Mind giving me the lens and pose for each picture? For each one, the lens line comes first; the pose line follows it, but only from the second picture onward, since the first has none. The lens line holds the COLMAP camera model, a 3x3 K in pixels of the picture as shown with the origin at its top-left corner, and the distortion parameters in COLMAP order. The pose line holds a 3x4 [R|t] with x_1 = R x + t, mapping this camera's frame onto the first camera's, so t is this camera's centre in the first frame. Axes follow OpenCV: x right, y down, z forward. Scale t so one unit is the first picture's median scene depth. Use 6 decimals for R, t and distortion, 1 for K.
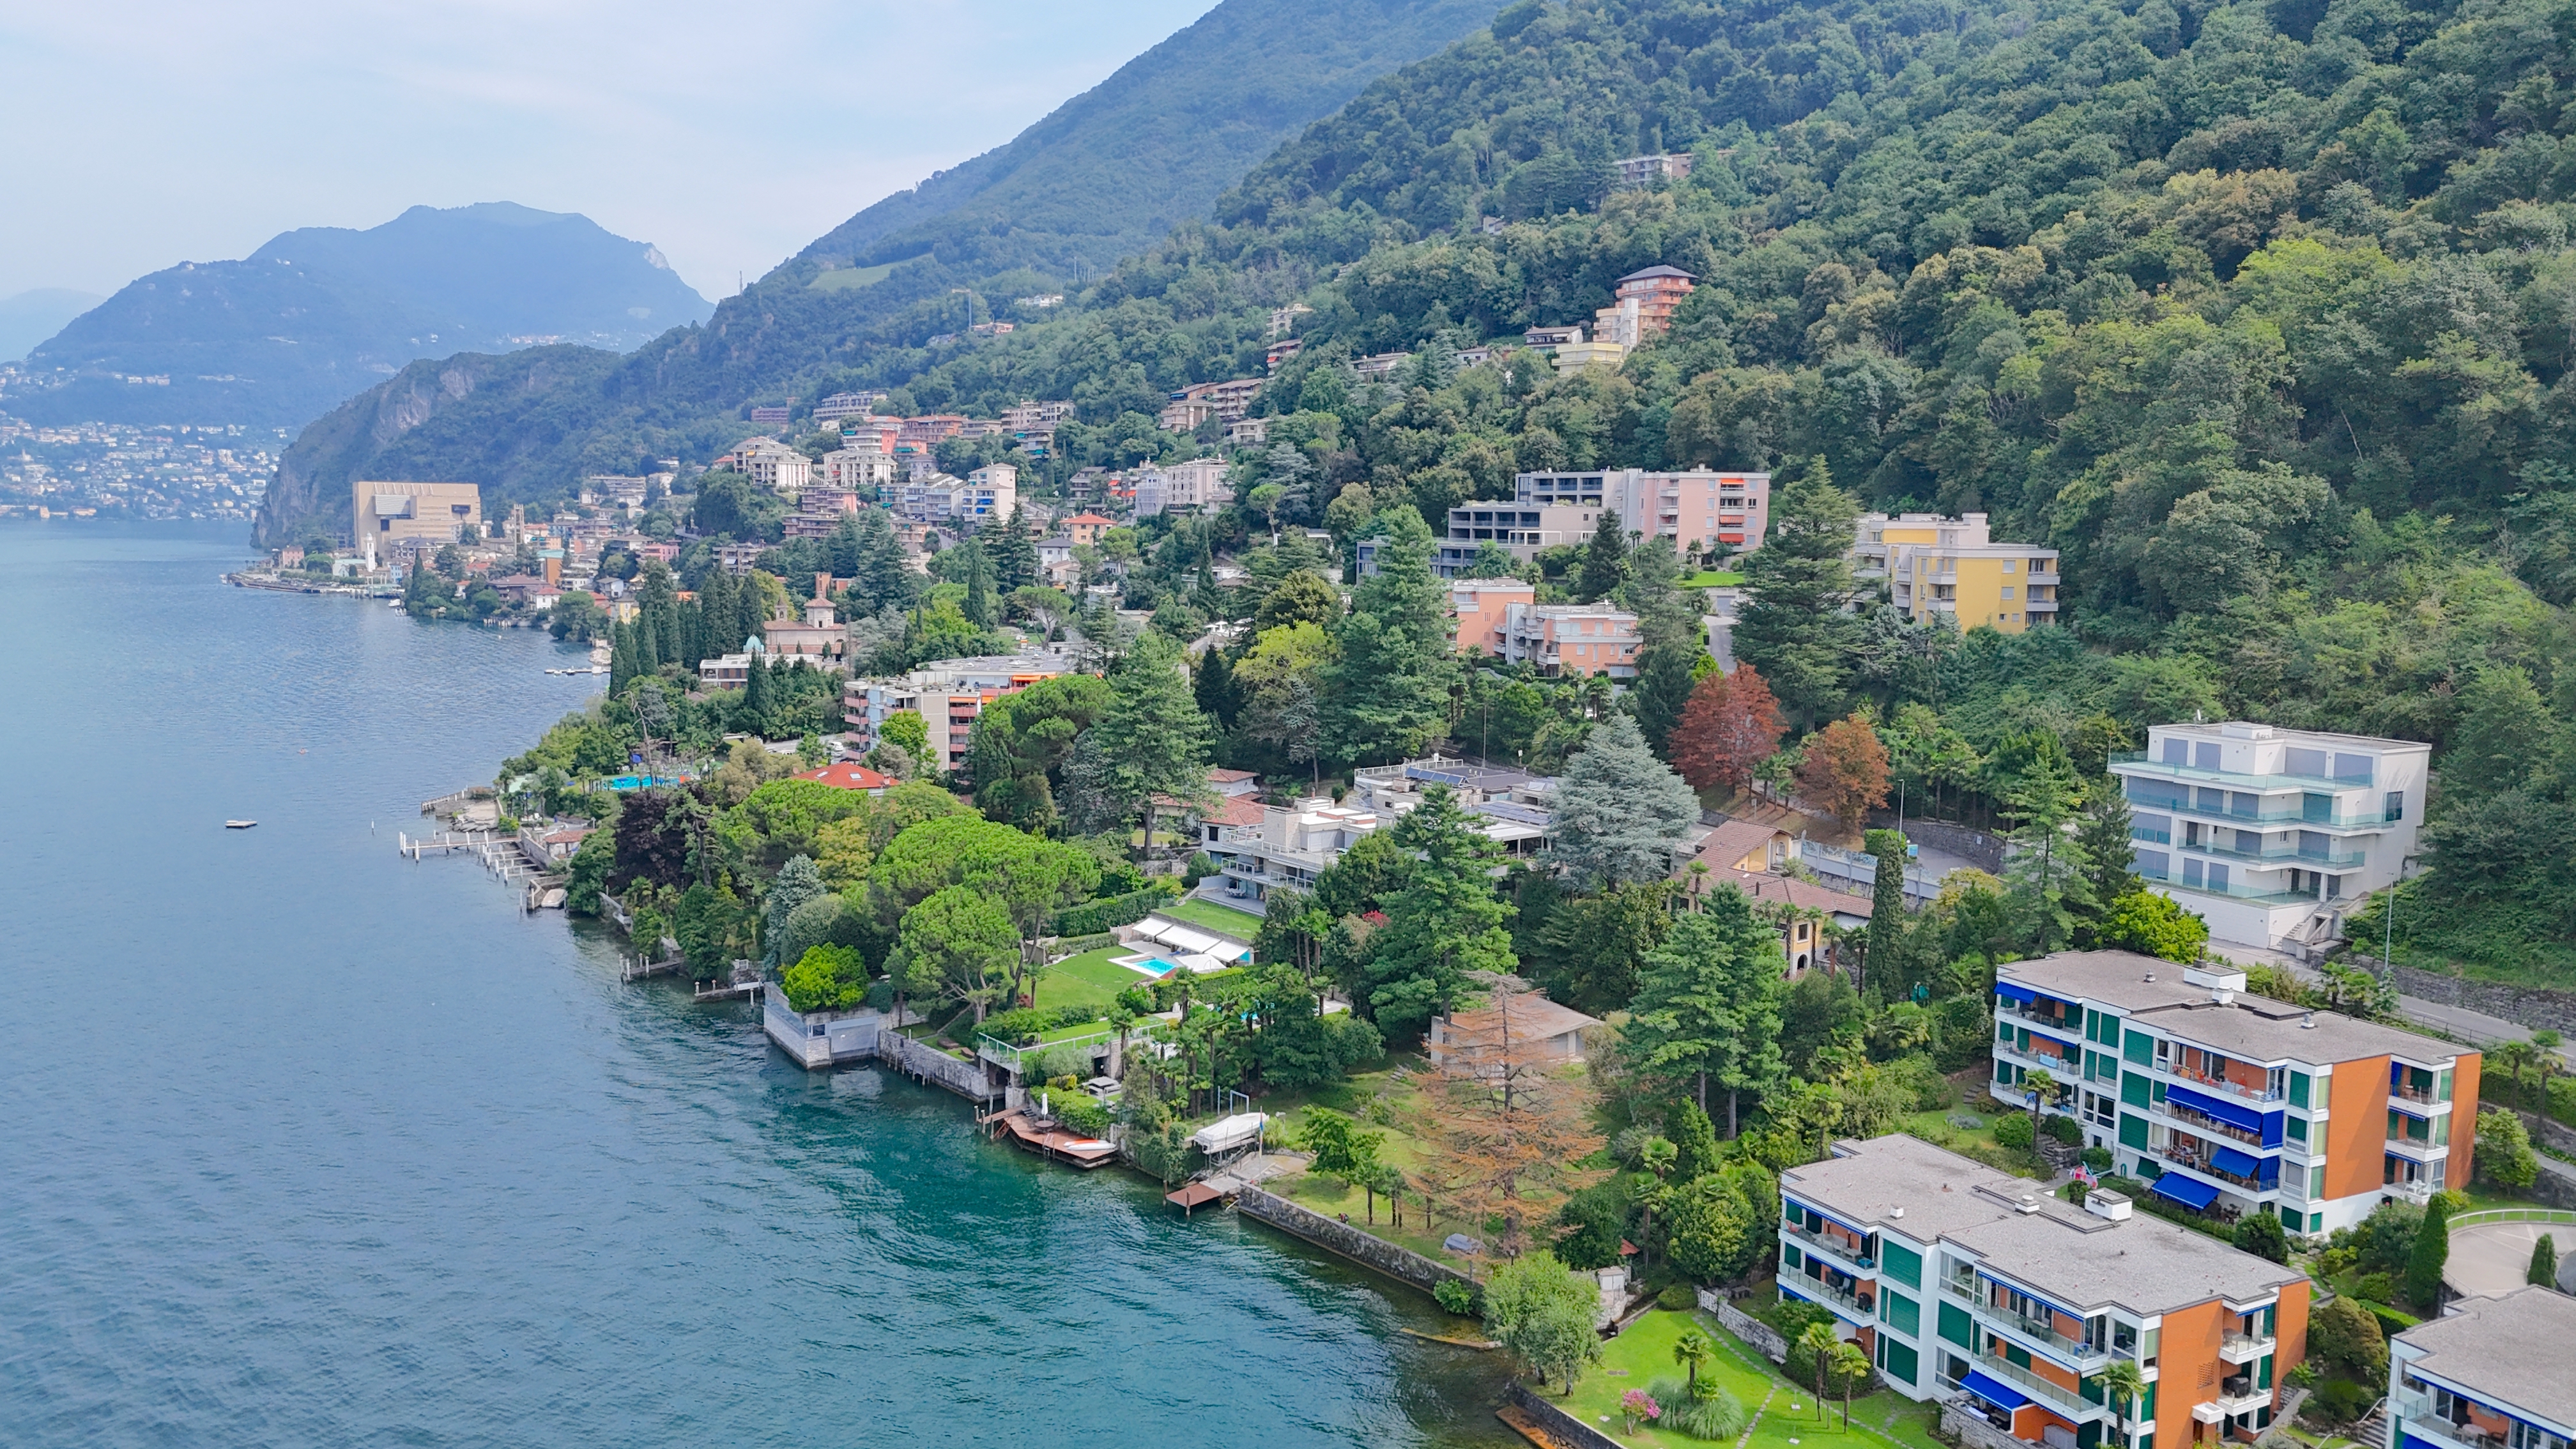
lens RADIAL K [[1941.4, 0, 1288.0], [0, 1941.4, 724.5], [0, 0, 1]] dist [0.118449, -0.149130]
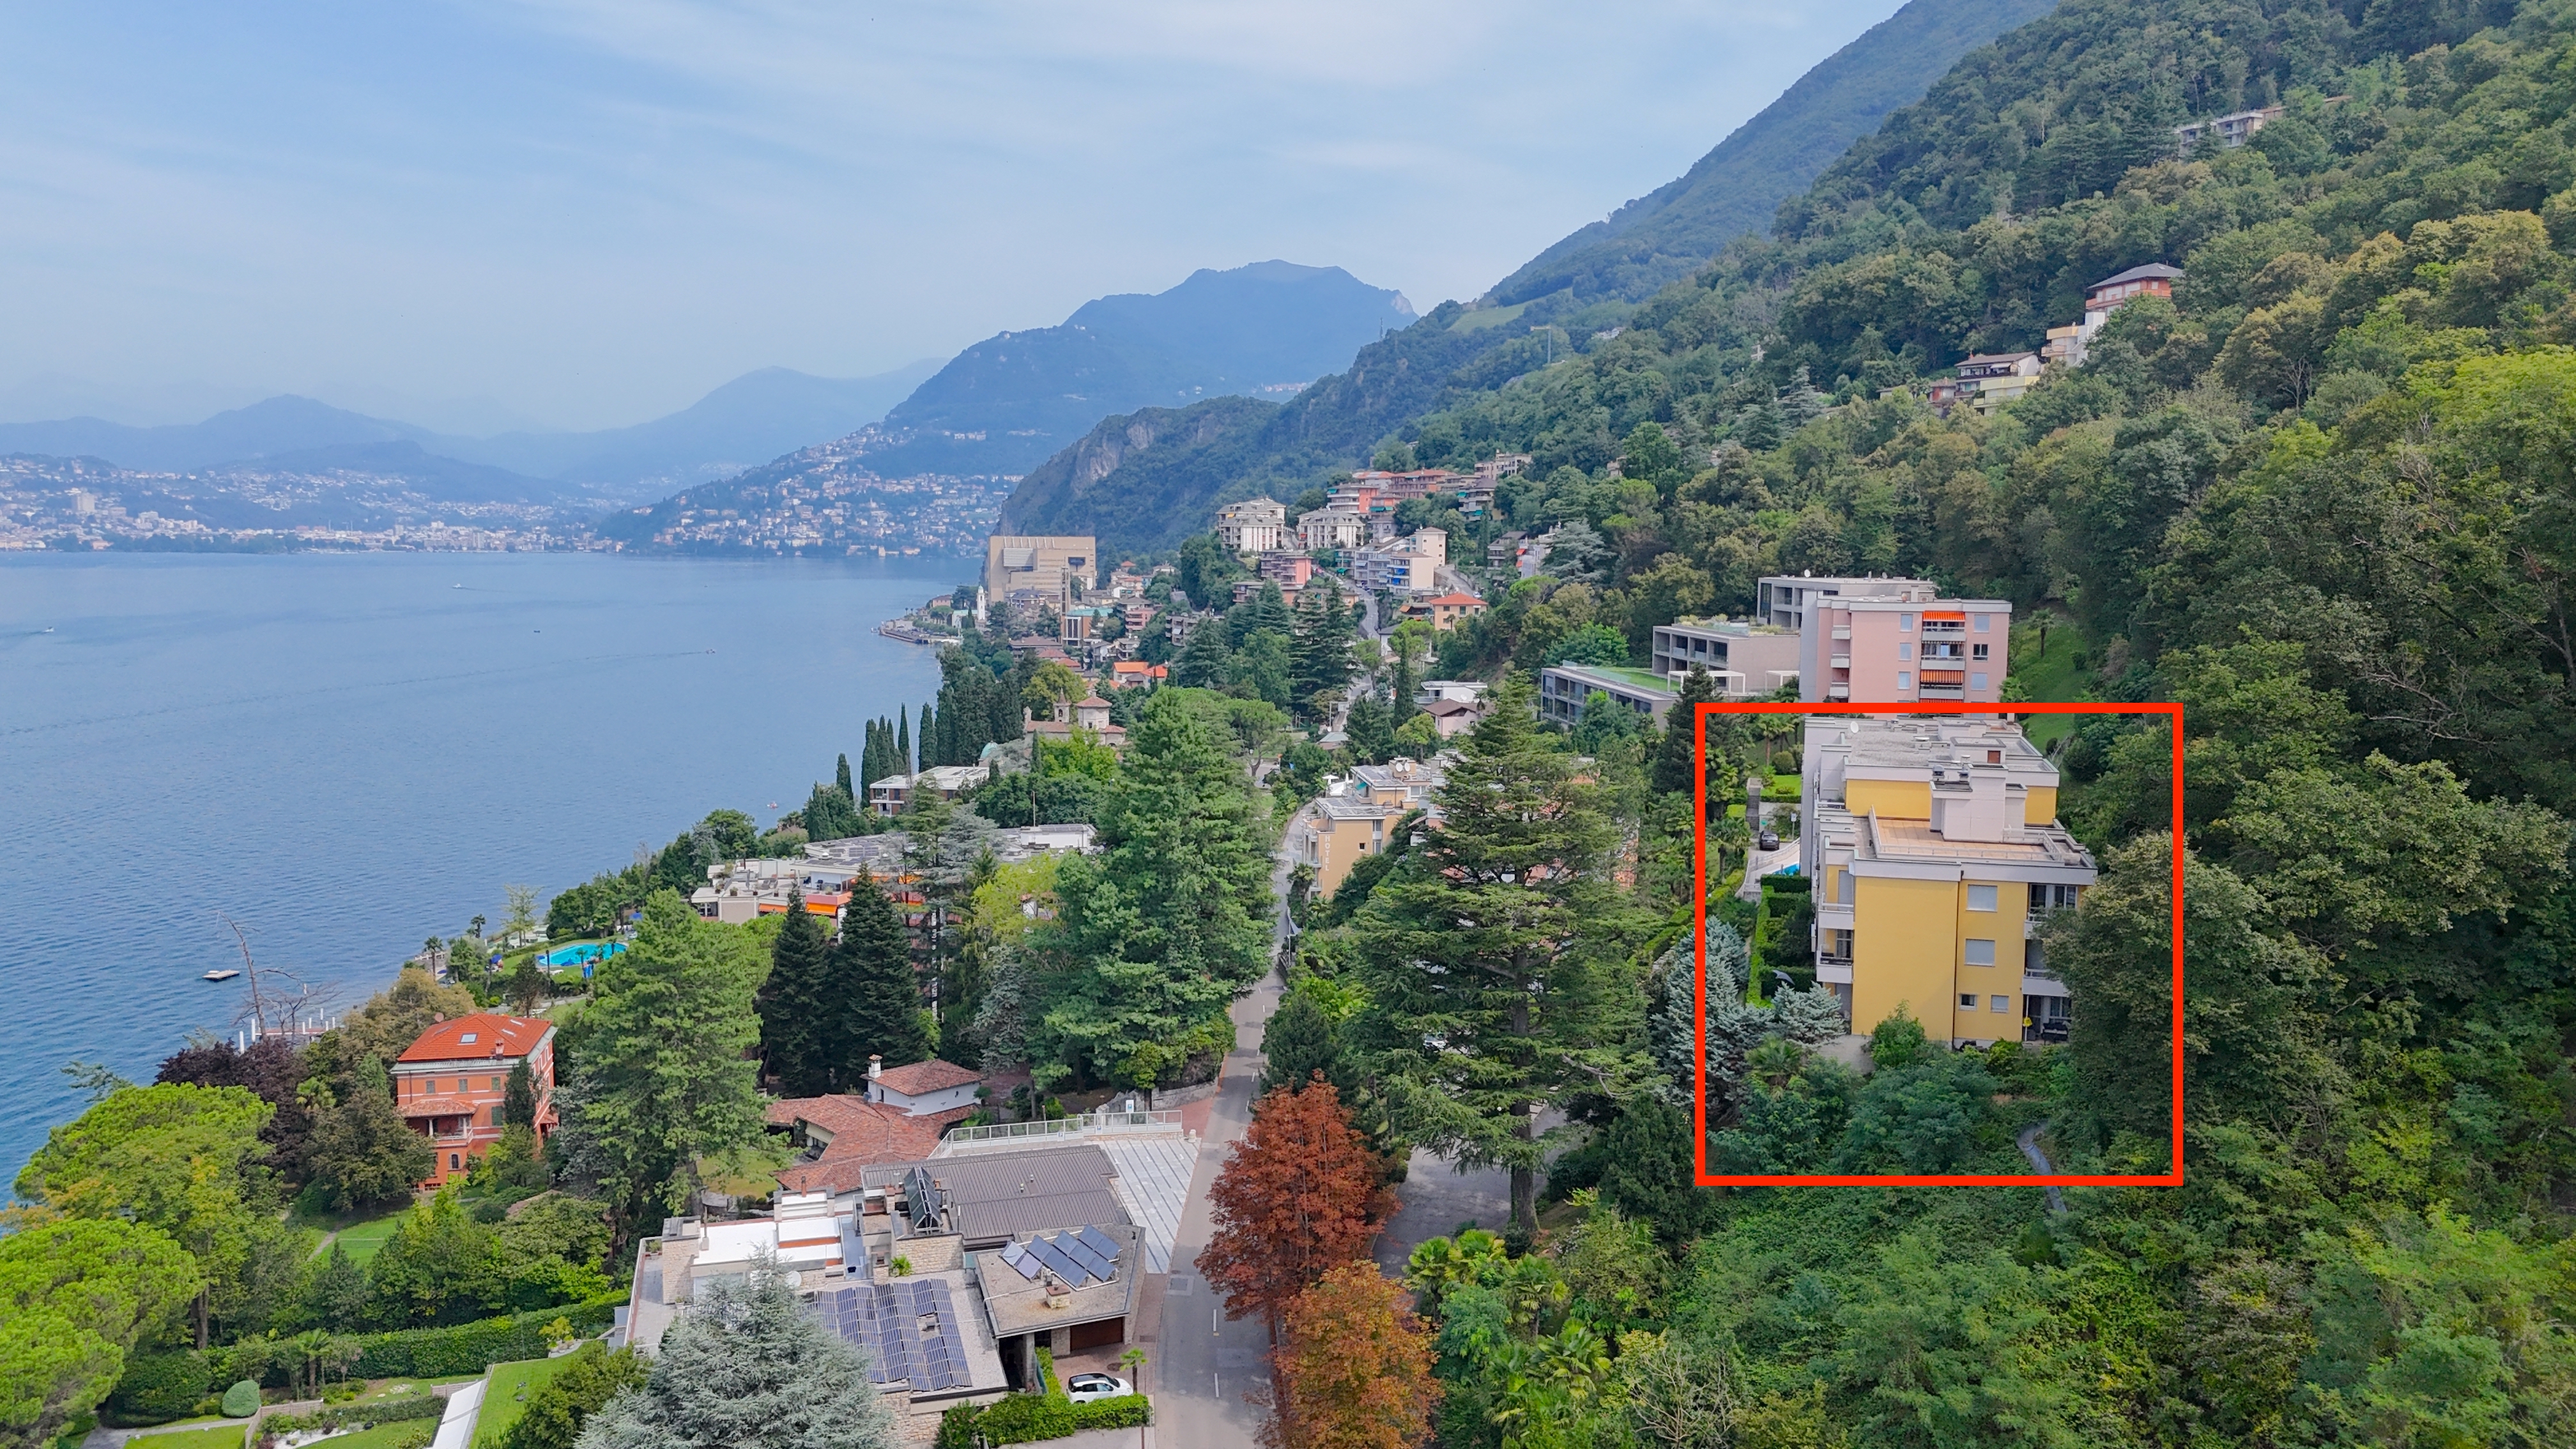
lens RADIAL K [[1926.5, 0, 1288.0], [0, 1926.5, 724.5], [0, 0, 1]] dist [0.071518, -0.050360]
pose [[0.925761, 0.031297, -0.376812, 0.158303], [-0.035607, 0.999356, -0.004476, -0.046833], [0.376429, 0.017561, 0.926279, 0.202811]]
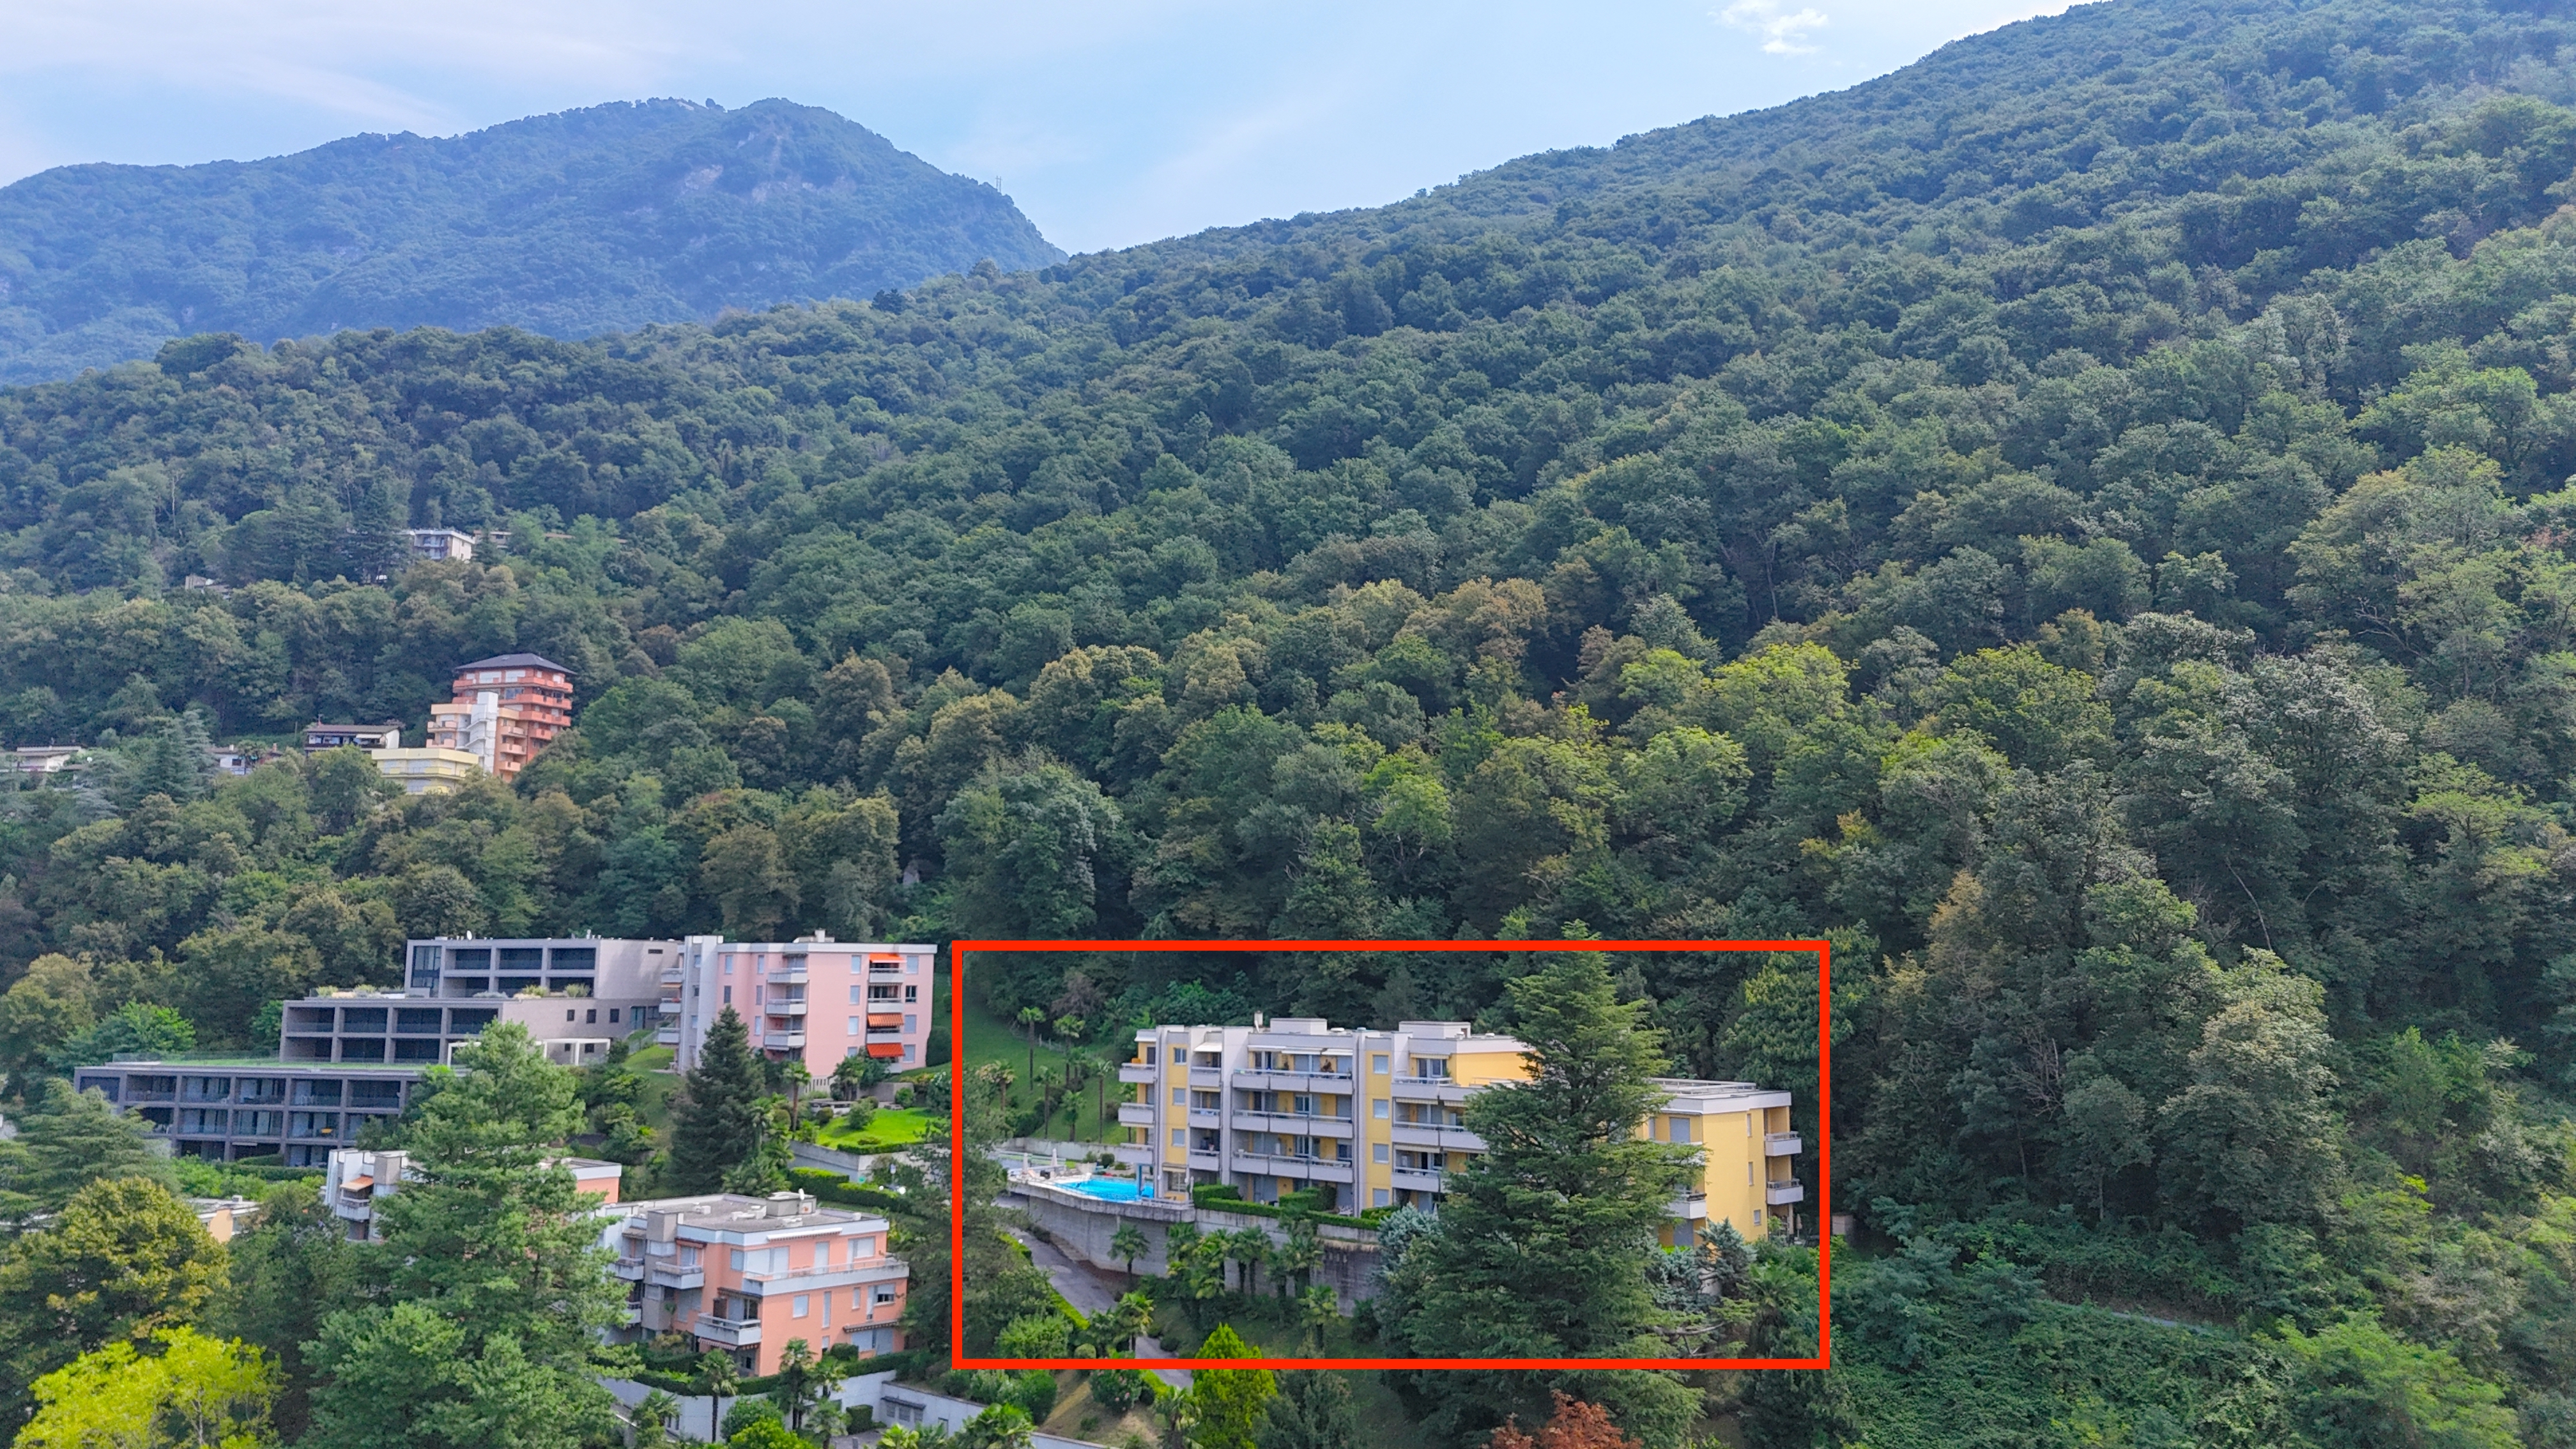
lens RADIAL K [[1926.5, 0, 1288.0], [0, 1926.5, 724.5], [0, 0, 1]] dist [0.071518, -0.050360]
pose [[0.774734, 0.077417, 0.627530, -0.036914], [0.070896, 0.975581, -0.207882, -0.035662], [-0.628300, 0.205543, 0.750328, 0.263802]]
